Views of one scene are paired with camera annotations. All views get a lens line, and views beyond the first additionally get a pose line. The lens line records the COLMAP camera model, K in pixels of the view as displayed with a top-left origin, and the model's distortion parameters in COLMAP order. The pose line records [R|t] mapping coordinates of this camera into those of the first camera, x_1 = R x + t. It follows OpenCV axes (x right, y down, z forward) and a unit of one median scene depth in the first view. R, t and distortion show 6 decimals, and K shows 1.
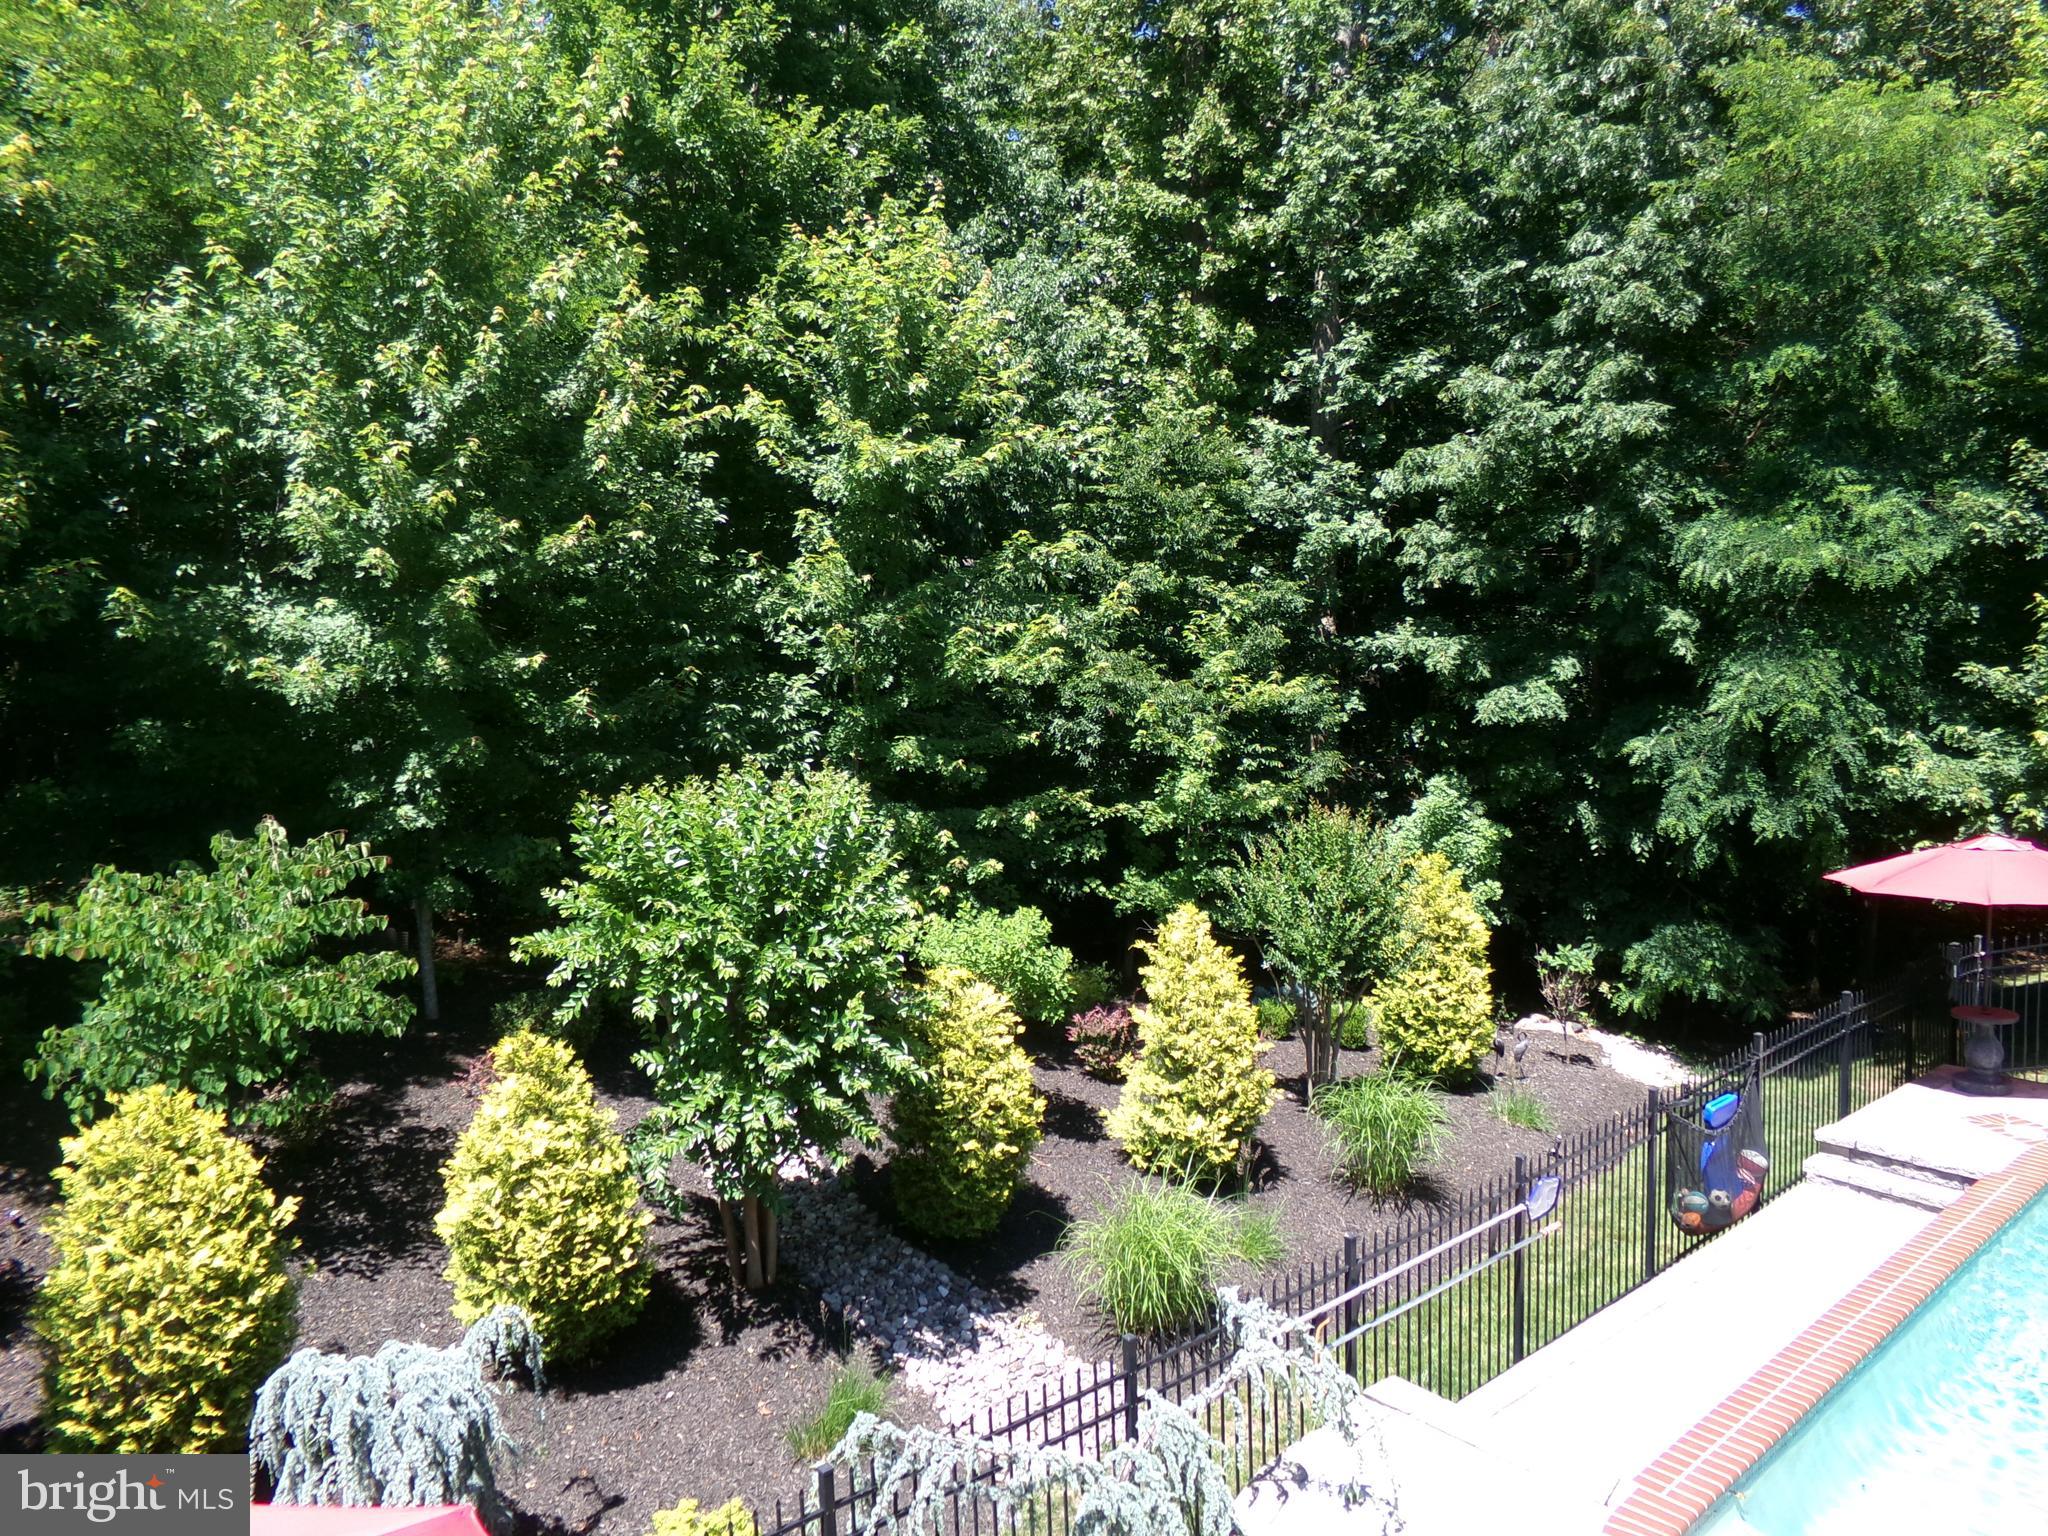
lens RADIAL K [[1424.0, 0, 981.8], [0, 1424.0, 817.5], [0, 0, 1]] dist [-0.089880, 0.181672]
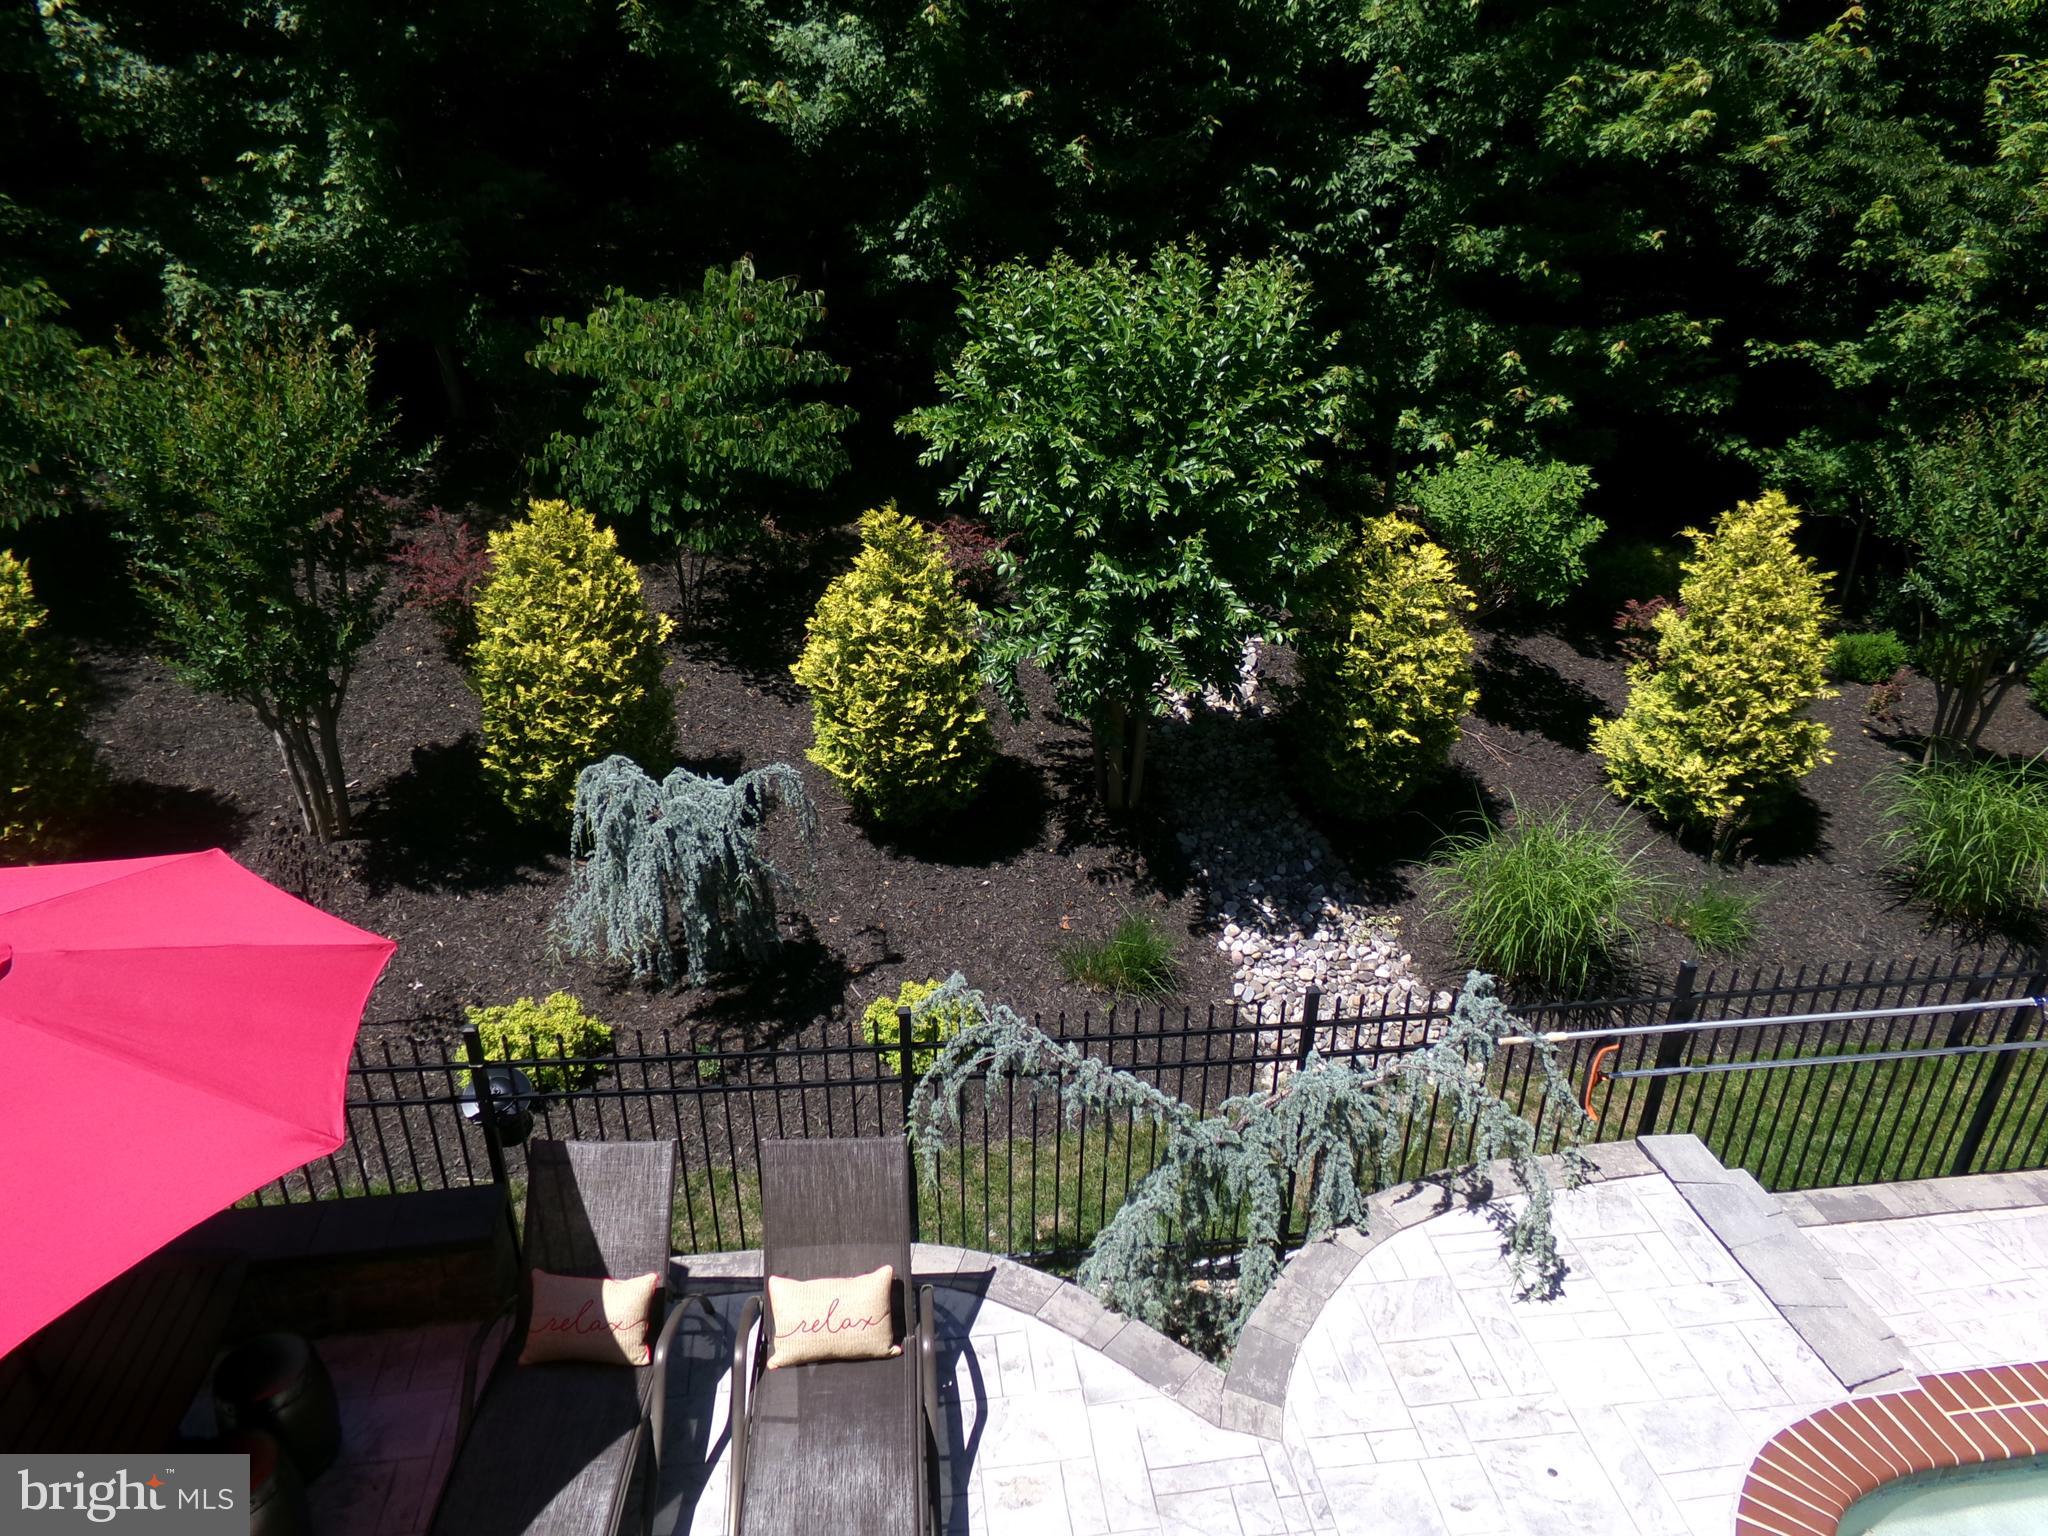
lens RADIAL K [[1429.8, 0, 996.1], [0, 1429.8, 769.9], [0, 0, 1]] dist [-0.100421, 0.189319]
pose [[0.855531, 0.260675, -0.447342, 0.199726], [-0.100911, 0.931392, 0.349750, -0.028132], [0.507822, -0.254080, 0.823140, 0.147463]]
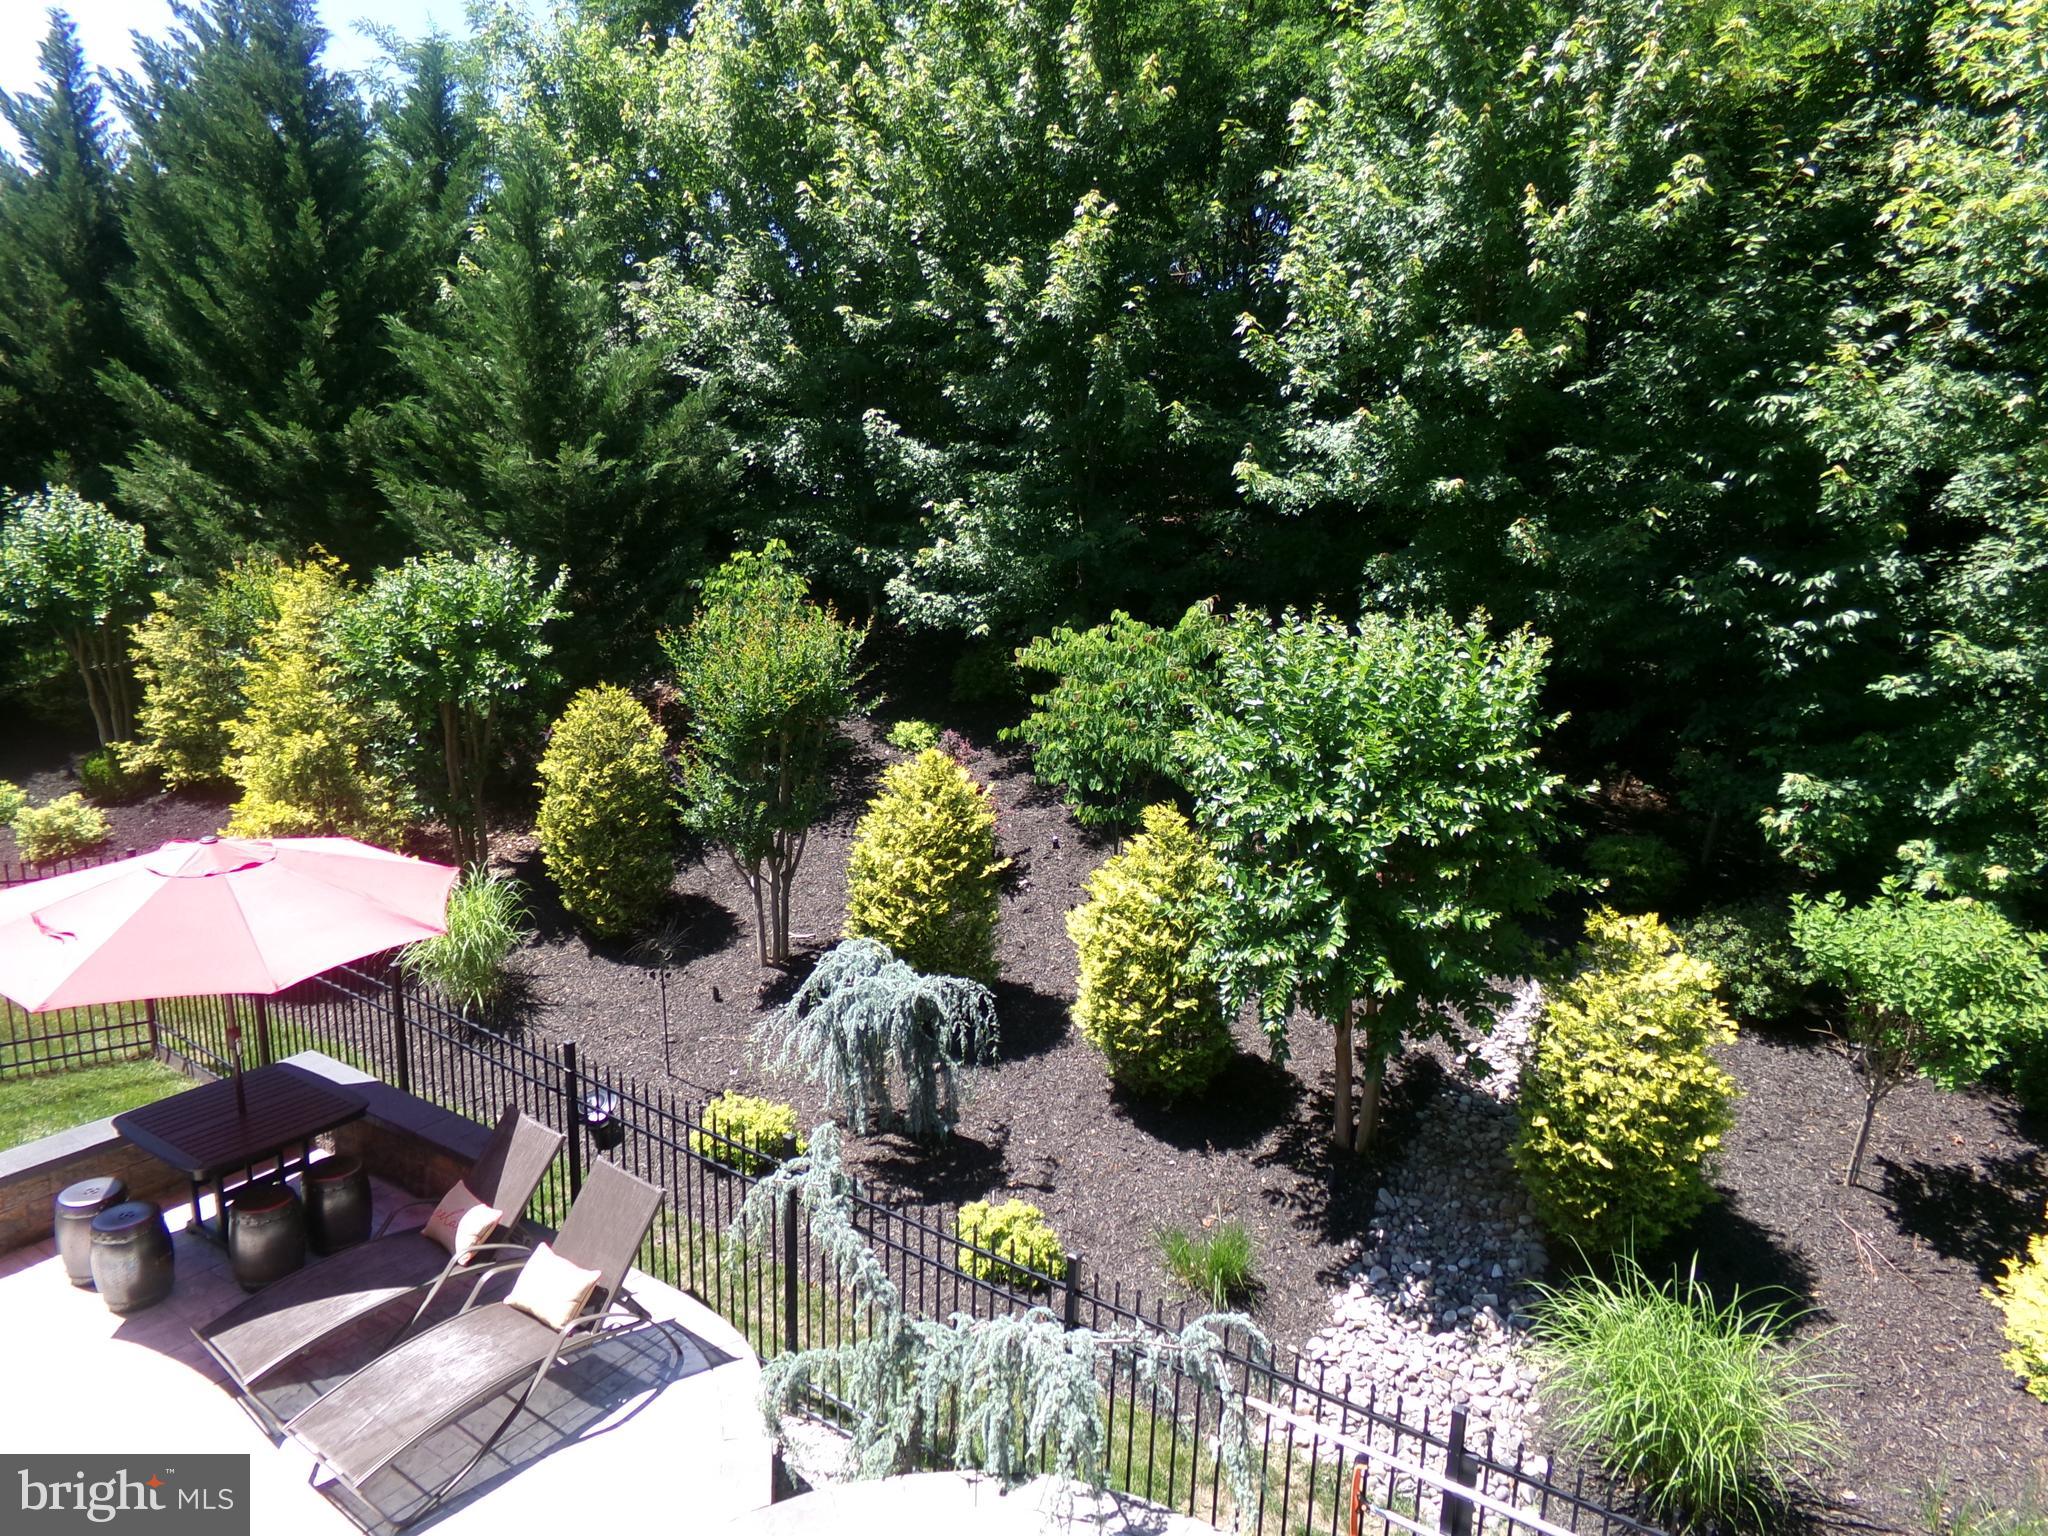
lens RADIAL K [[1417.6, 0, 990.0], [0, 1417.6, 790.0], [0, 0, 1]] dist [-0.101821, 0.173223]
pose [[0.306912, 0.267863, -0.913266, 0.572266], [-0.166850, 0.959859, 0.225458, -0.079934], [0.936999, 0.083182, 0.339285, 0.413660]]
